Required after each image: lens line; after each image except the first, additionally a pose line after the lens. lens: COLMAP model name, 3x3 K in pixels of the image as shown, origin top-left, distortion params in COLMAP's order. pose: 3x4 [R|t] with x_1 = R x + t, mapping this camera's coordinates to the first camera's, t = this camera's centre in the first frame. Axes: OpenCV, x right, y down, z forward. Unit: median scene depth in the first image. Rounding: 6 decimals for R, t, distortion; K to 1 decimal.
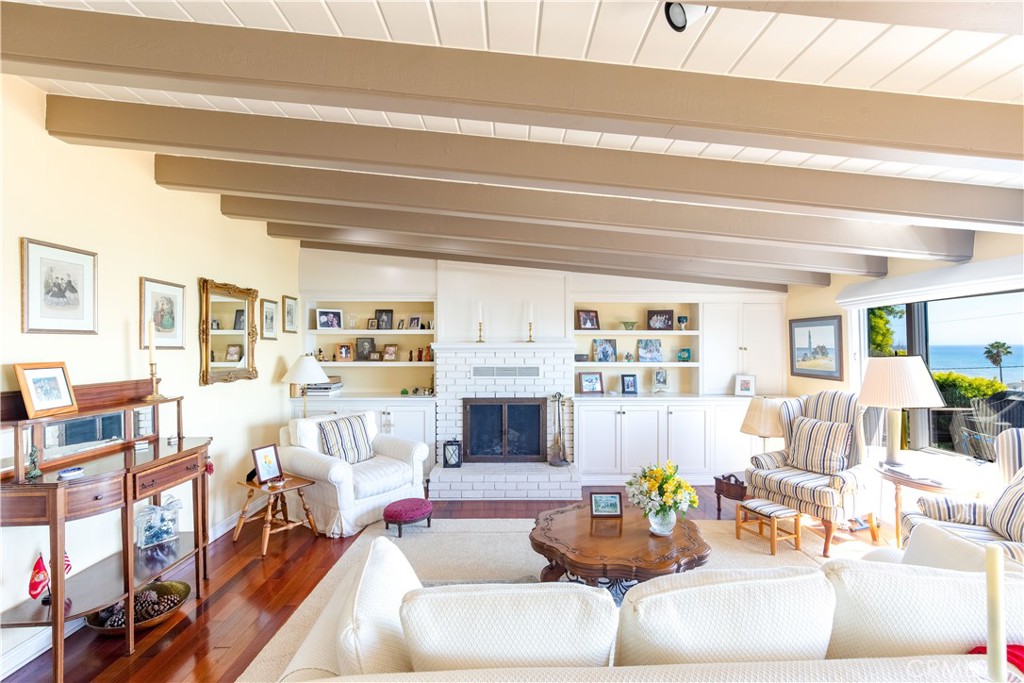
lens RADIAL K [[468.0, 0, 512.0], [0, 468.0, 341.5], [0, 0, 1]] dist [-0.005117, -0.000252]
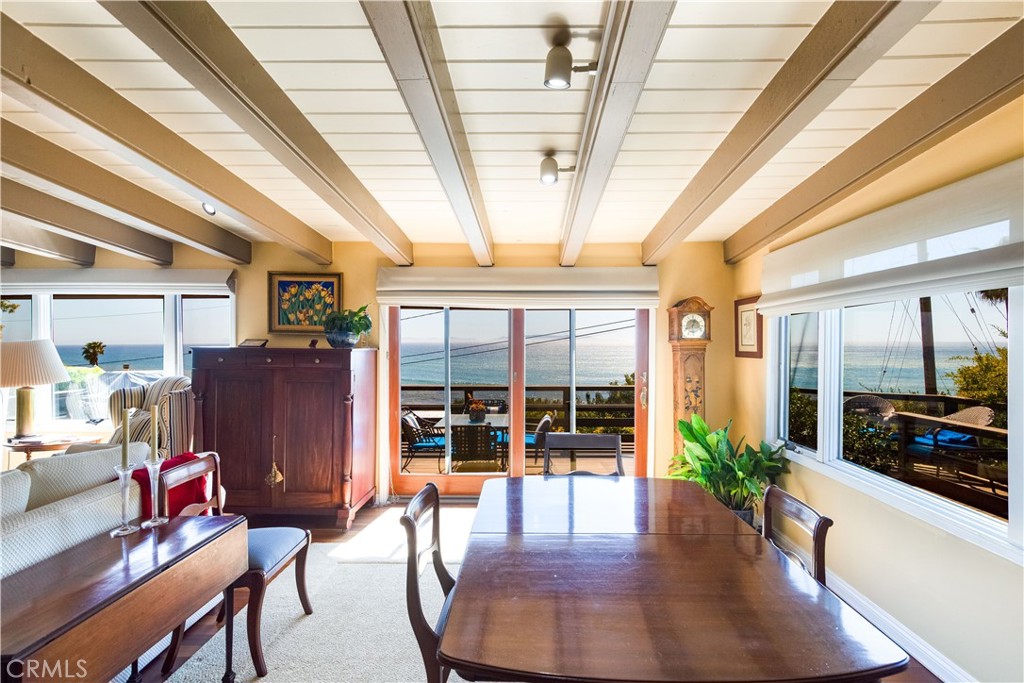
lens RADIAL K [[489.0, 0, 534.4], [0, 489.0, 340.6], [0, 0, 1]] dist [-0.002790, 0.000165]
pose [[0.030500, 0.011500, 0.999469, -0.186005], [-0.010721, 0.999880, -0.011178, 0.017511], [-0.999477, -0.010374, 0.030620, -0.152717]]
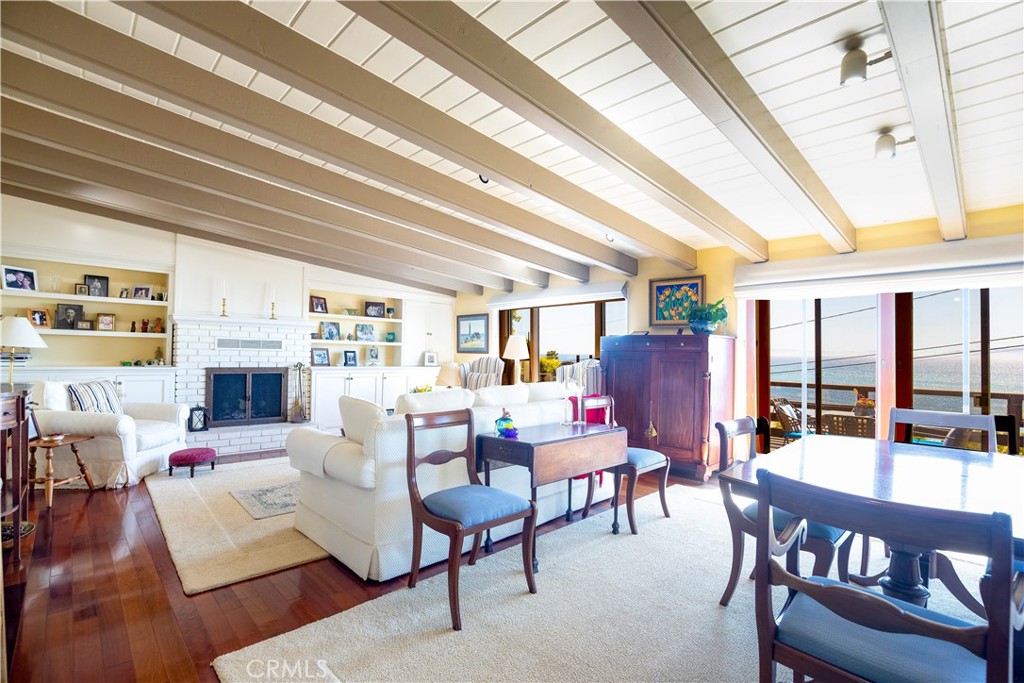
lens RADIAL K [[471.1, 0, 512.0], [0, 471.1, 341.5], [0, 0, 1]] dist [-0.020516, 0.000110]
pose [[0.738667, 0.032378, 0.673292, -0.293485], [-0.026958, 0.999466, -0.018488, 0.059575], [-0.673531, -0.004494, 0.739145, -0.239509]]
